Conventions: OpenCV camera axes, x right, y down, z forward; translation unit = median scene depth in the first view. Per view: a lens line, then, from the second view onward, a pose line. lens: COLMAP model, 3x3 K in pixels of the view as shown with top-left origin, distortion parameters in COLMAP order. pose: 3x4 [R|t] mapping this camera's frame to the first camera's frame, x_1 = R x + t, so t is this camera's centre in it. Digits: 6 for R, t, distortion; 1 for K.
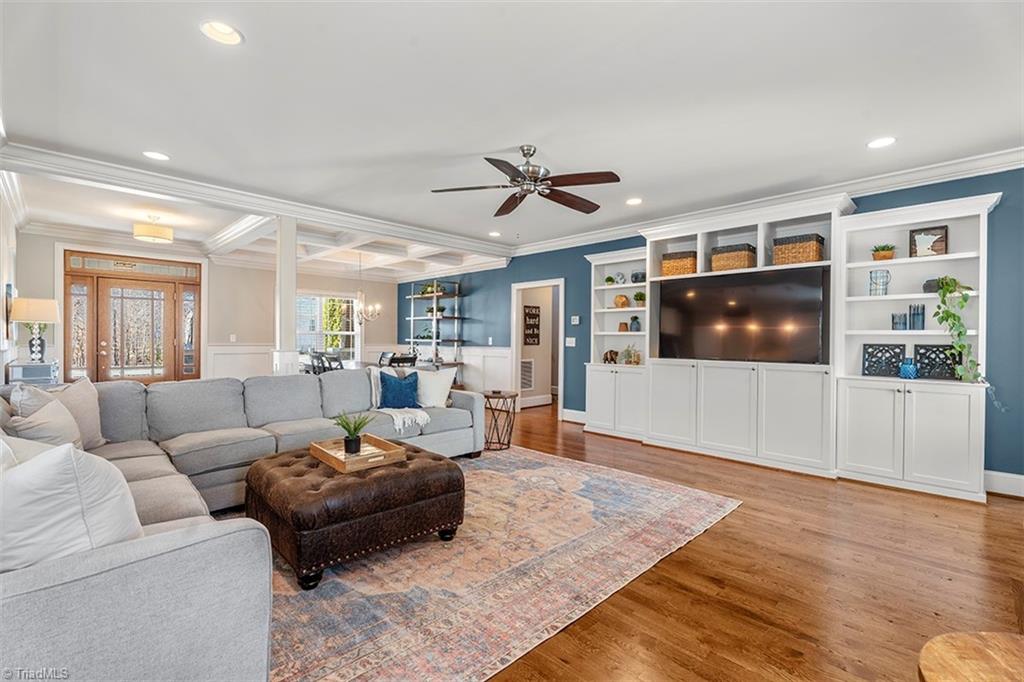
lens RADIAL K [[453.1, 0, 510.7], [0, 453.1, 342.3], [0, 0, 1]] dist [0.001275, 0.000255]
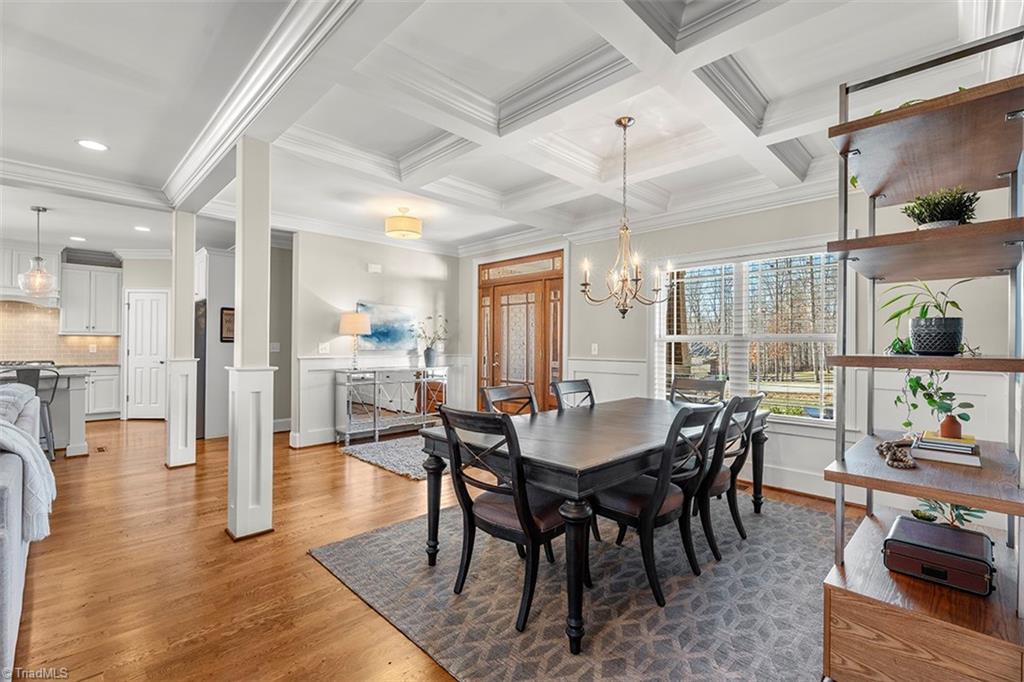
lens RADIAL K [[453.1, 0, 510.7], [0, 453.1, 342.3], [0, 0, 1]] dist [0.001275, 0.000255]
pose [[0.002416, -0.016452, -0.999862, 0.116699], [-0.011163, 0.999802, -0.016478, -0.012724], [0.999935, 0.011201, 0.002232, 1.745720]]
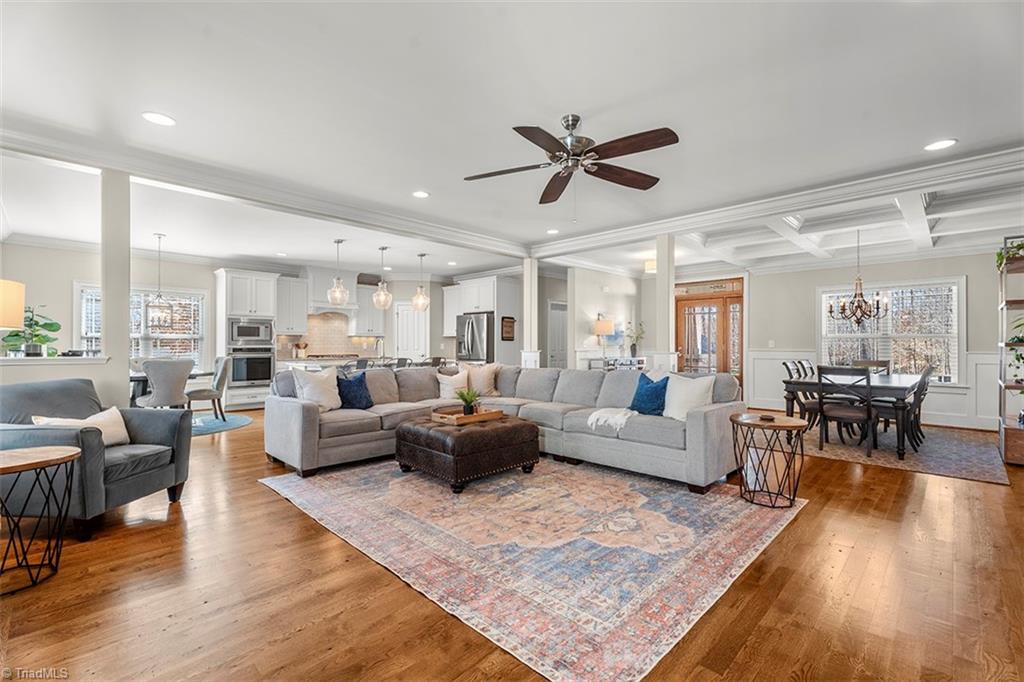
lens RADIAL K [[451.0, 0, 508.2], [0, 451.0, 344.8], [0, 0, 1]] dist [0.001974, 0.000253]
pose [[0.009153, -0.009201, -0.999916, 0.809649], [-0.007073, 0.999932, -0.009266, 0.013810], [0.999933, 0.007157, 0.009087, 0.786757]]
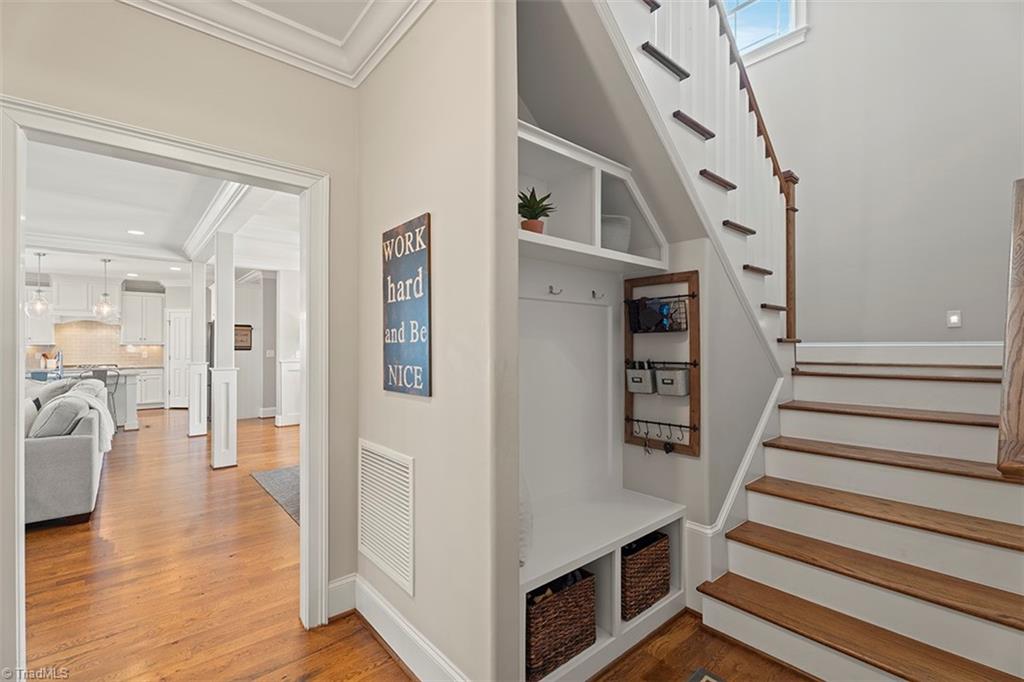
lens RADIAL K [[453.1, 0, 510.7], [0, 453.1, 342.3], [0, 0, 1]] dist [0.001275, 0.000255]
pose [[-0.075405, -0.017073, -0.997007, 0.562625], [-0.004083, 0.999850, -0.016813, -0.033467], [0.997145, 0.002803, -0.075464, 2.209910]]
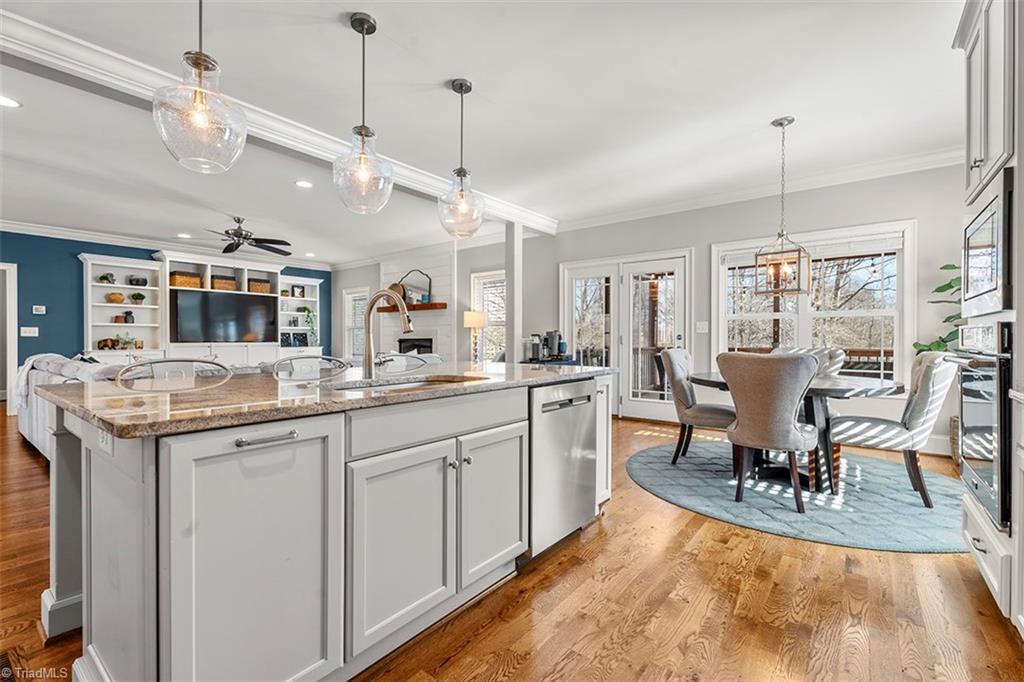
lens RADIAL K [[453.1, 0, 510.7], [0, 453.1, 342.3], [0, 0, 1]] dist [0.001275, 0.000255]
pose [[-0.130394, -0.015220, 0.991345, -1.645728], [0.006852, 0.999844, 0.016252, 0.022588], [-0.991439, 0.008912, -0.130270, 0.176016]]
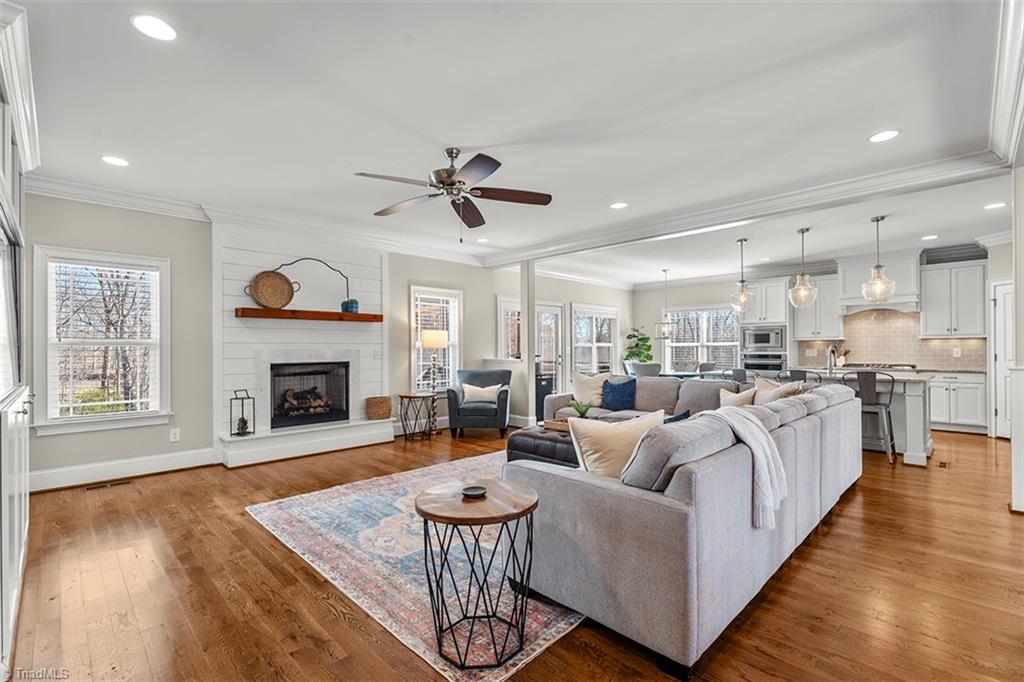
lens RADIAL K [[459.2, 0, 508.3], [0, 459.2, 347.9], [0, 0, 1]] dist [0.002997, -0.000283]
pose [[-0.999982, -0.004373, 0.004126, -0.076813], [-0.004361, 0.999986, 0.003012, -0.014693], [-0.004139, 0.002994, -0.999987, 1.773215]]
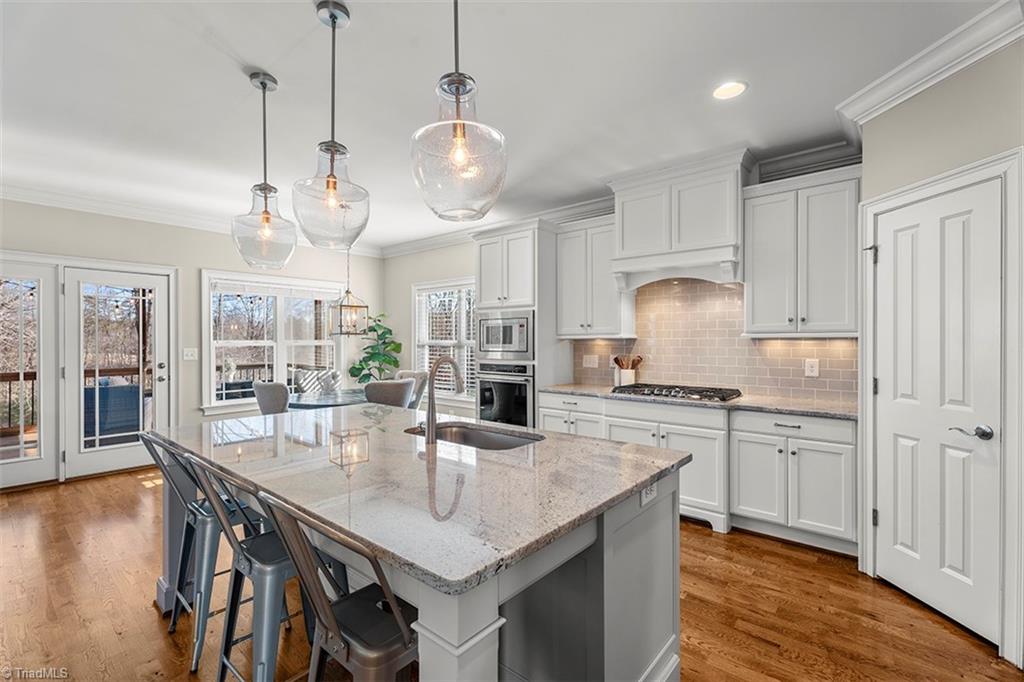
lens RADIAL K [[453.1, 0, 510.7], [0, 453.1, 342.3], [0, 0, 1]] dist [0.001275, 0.000255]
pose [[-0.996379, -0.006024, -0.084810, -1.165494], [-0.006981, 0.999915, 0.010999, -0.050944], [0.084737, 0.011551, -0.996336, 0.789293]]
